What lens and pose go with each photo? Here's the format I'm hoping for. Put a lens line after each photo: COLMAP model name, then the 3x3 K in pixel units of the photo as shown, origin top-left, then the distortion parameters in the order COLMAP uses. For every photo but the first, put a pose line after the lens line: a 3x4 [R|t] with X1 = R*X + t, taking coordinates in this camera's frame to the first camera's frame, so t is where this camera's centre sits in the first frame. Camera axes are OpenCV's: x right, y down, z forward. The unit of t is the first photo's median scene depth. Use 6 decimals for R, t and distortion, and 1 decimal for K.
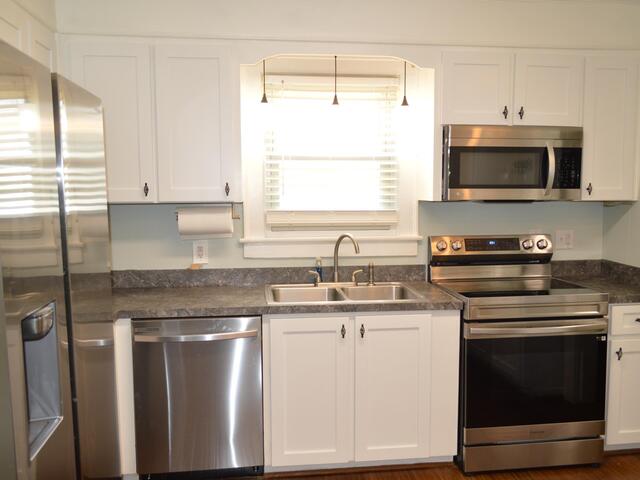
lens RADIAL K [[583.2, 0, 318.5], [0, 583.2, 243.4], [0, 0, 1]] dist [0.052263, 0.006304]
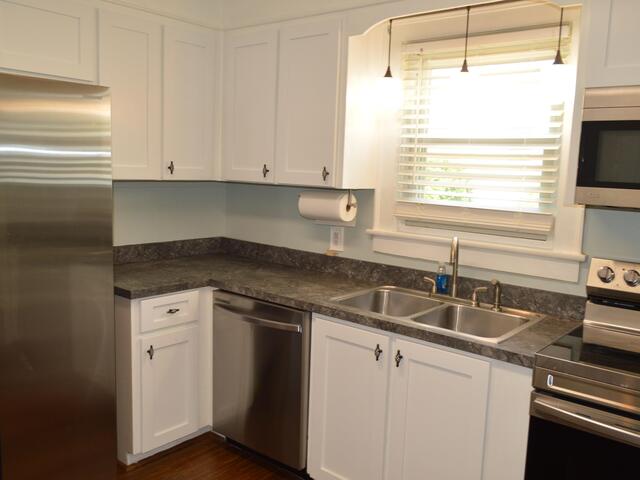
lens RADIAL K [[583.2, 0, 320.0], [0, 583.2, 237.1], [0, 0, 1]] dist [0.052263, 0.006304]
pose [[0.697433, 0.119756, -0.706573, 0.459918], [-0.111804, 0.992049, 0.057783, -0.040479], [0.707875, 0.038698, 0.705277, 0.302159]]
